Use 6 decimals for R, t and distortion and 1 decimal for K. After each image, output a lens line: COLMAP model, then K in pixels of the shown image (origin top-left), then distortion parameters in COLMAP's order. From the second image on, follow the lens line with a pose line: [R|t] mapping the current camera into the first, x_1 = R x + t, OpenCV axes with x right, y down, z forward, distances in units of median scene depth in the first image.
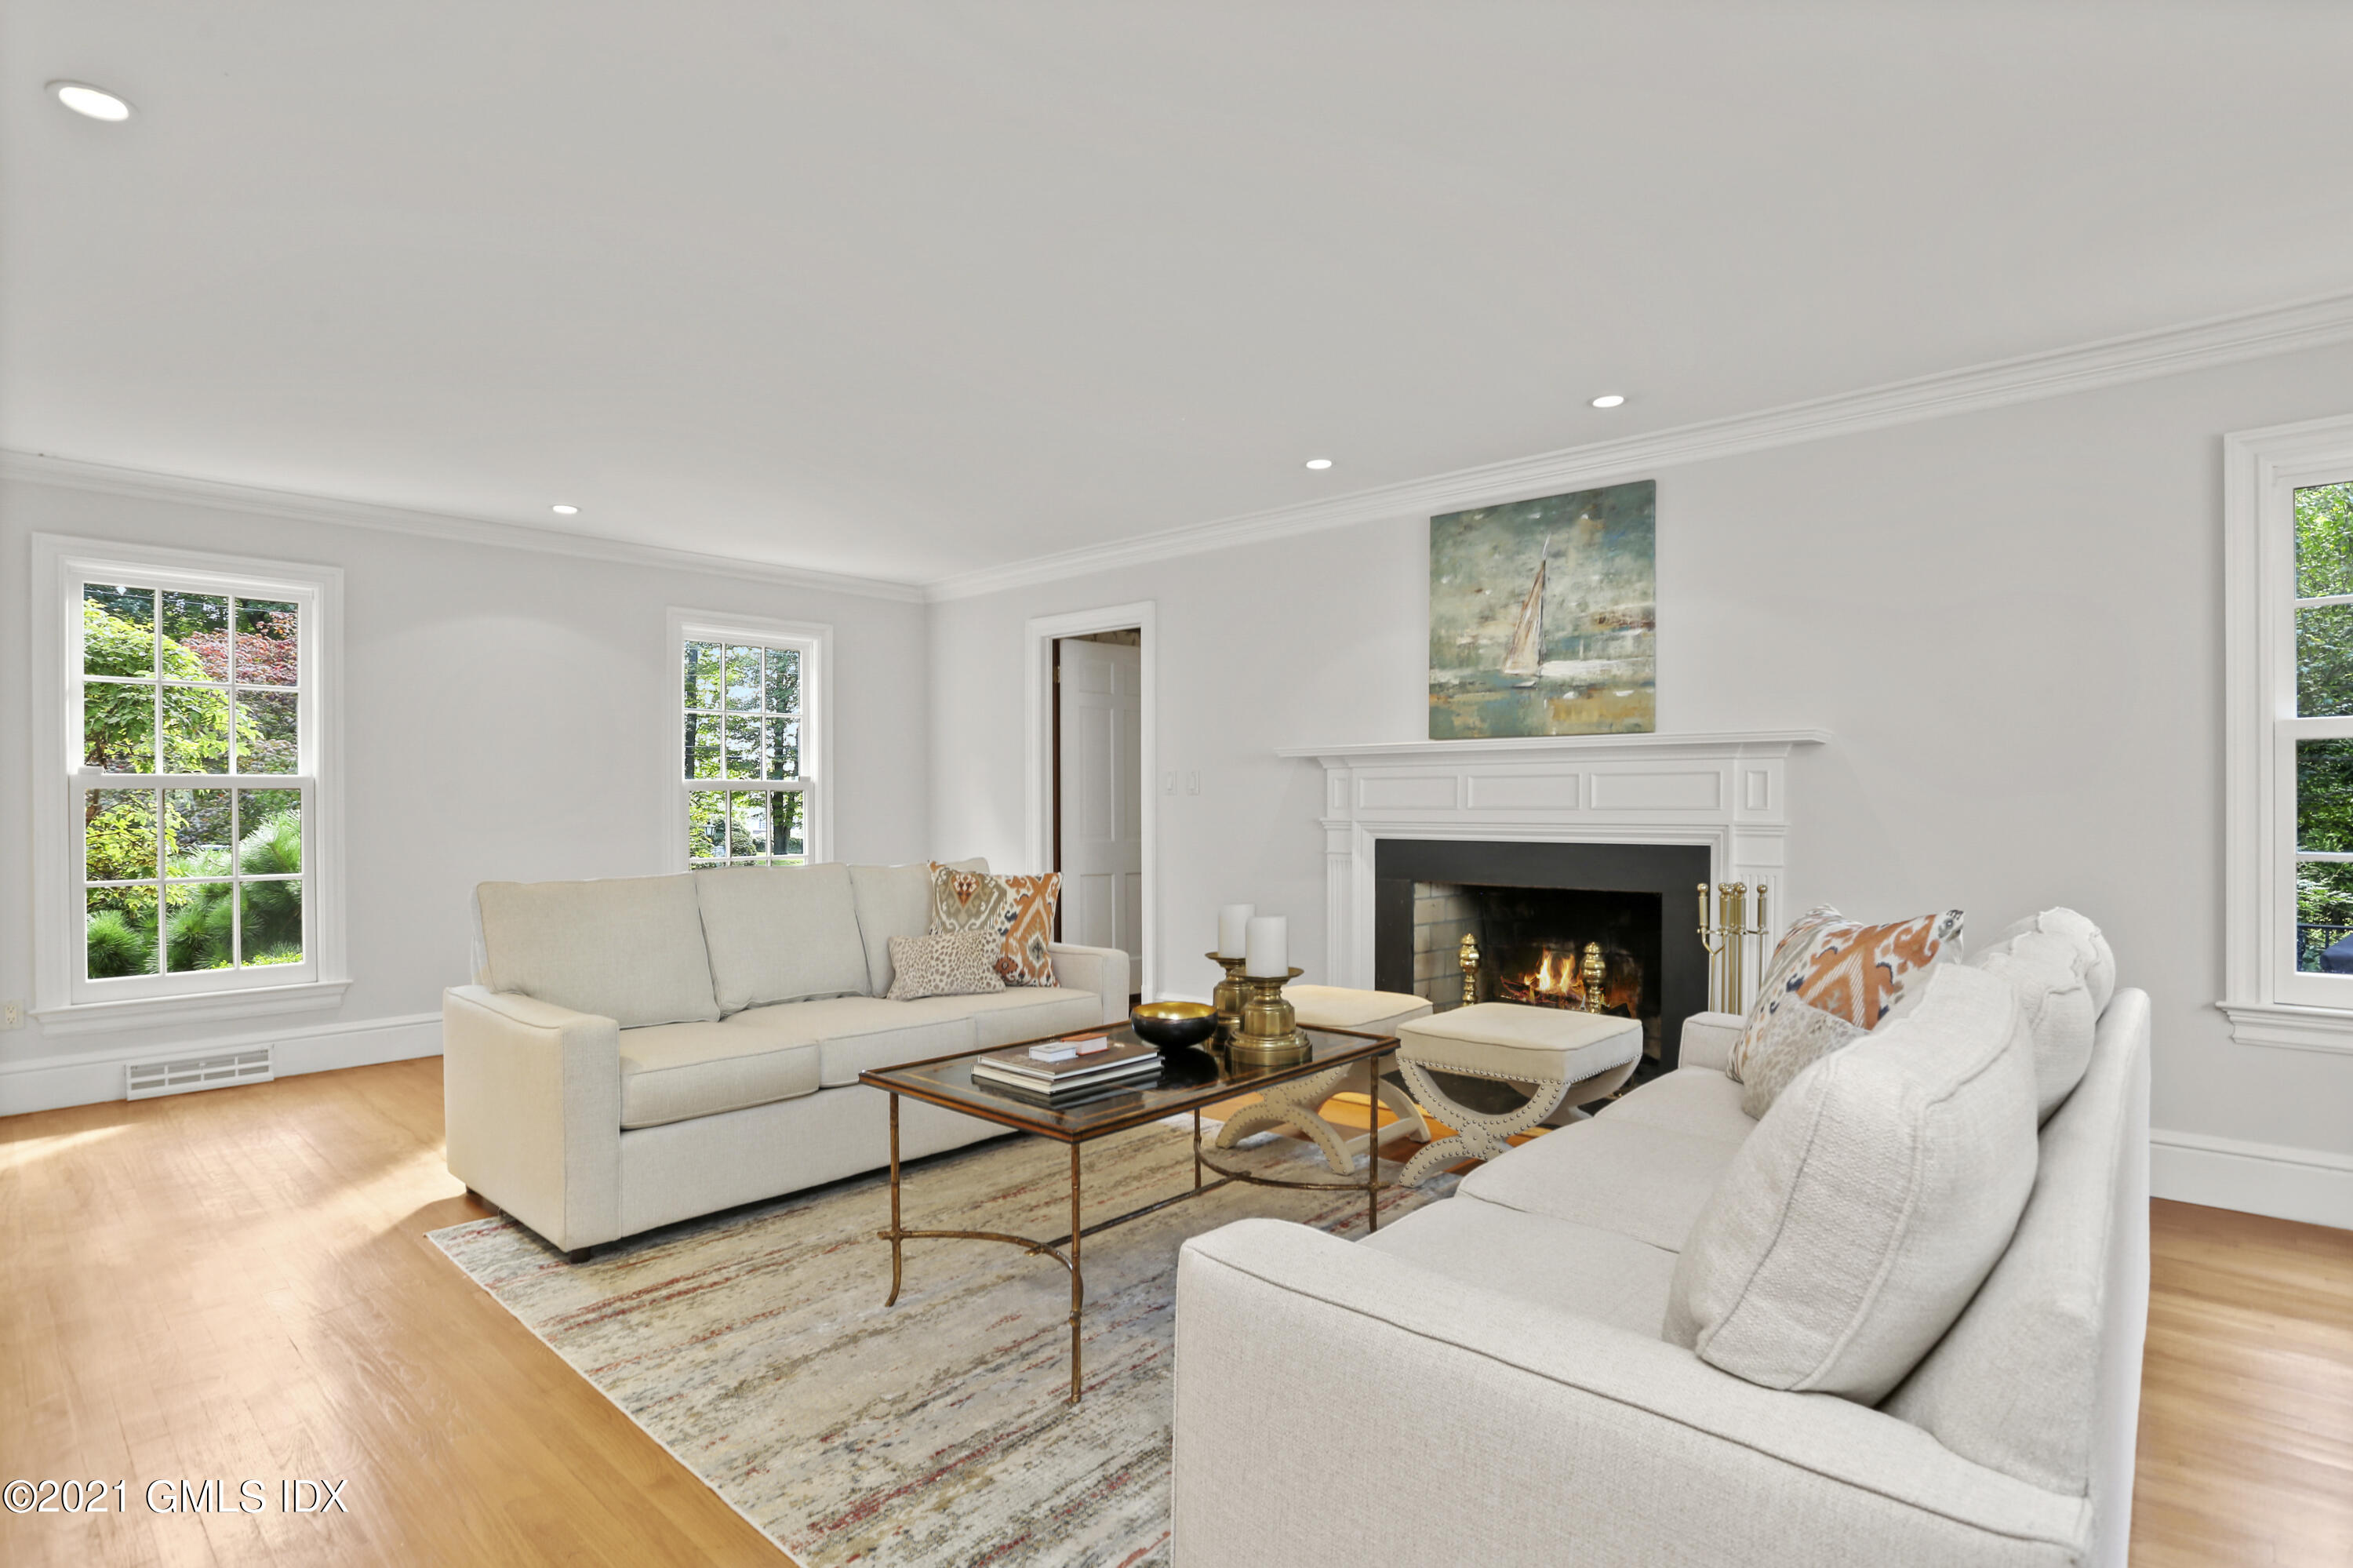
lens RADIAL K [[1156.1, 0, 1173.9], [0, 1156.1, 801.3], [0, 0, 1]] dist [-0.079516, 0.037495]
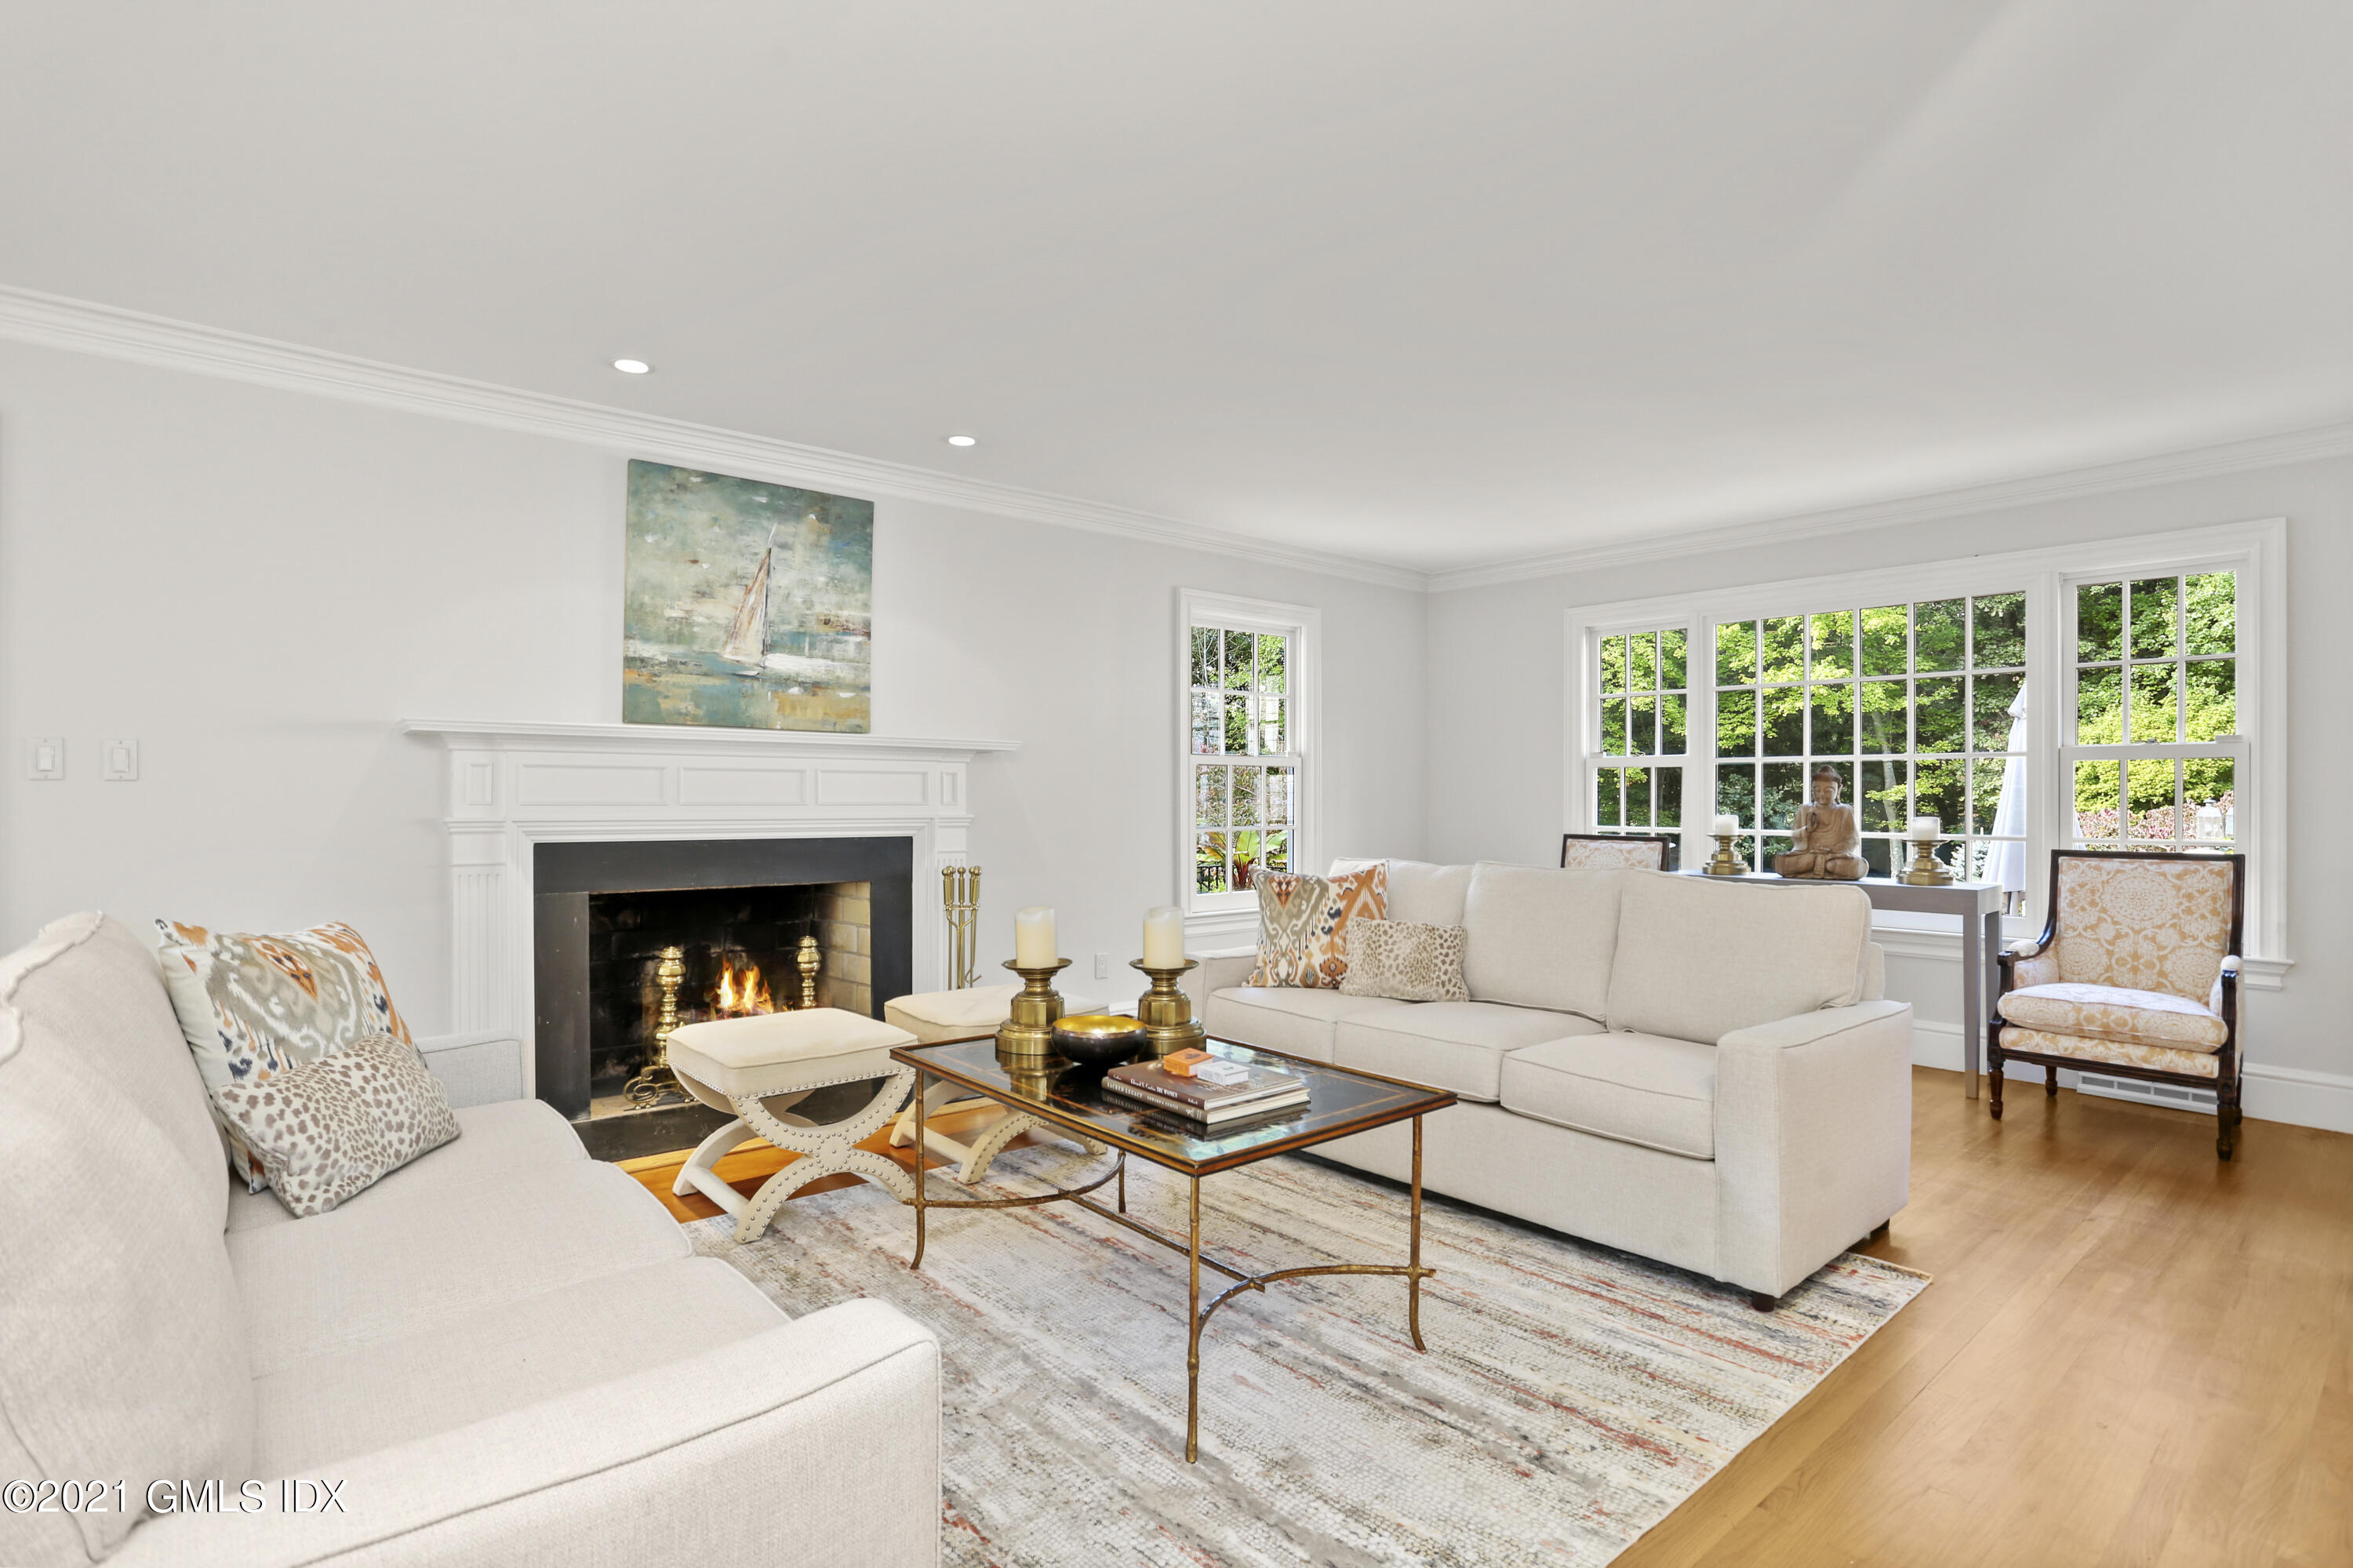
lens RADIAL K [[1156.1, 0, 1173.9], [0, 1156.1, 801.3], [0, 0, 1]] dist [-0.079516, 0.037495]
pose [[0.147664, 0.002439, 0.989035, -0.582265], [-0.003659, 0.999991, -0.001920, 0.004485], [-0.989031, -0.003335, 0.147672, 0.517722]]
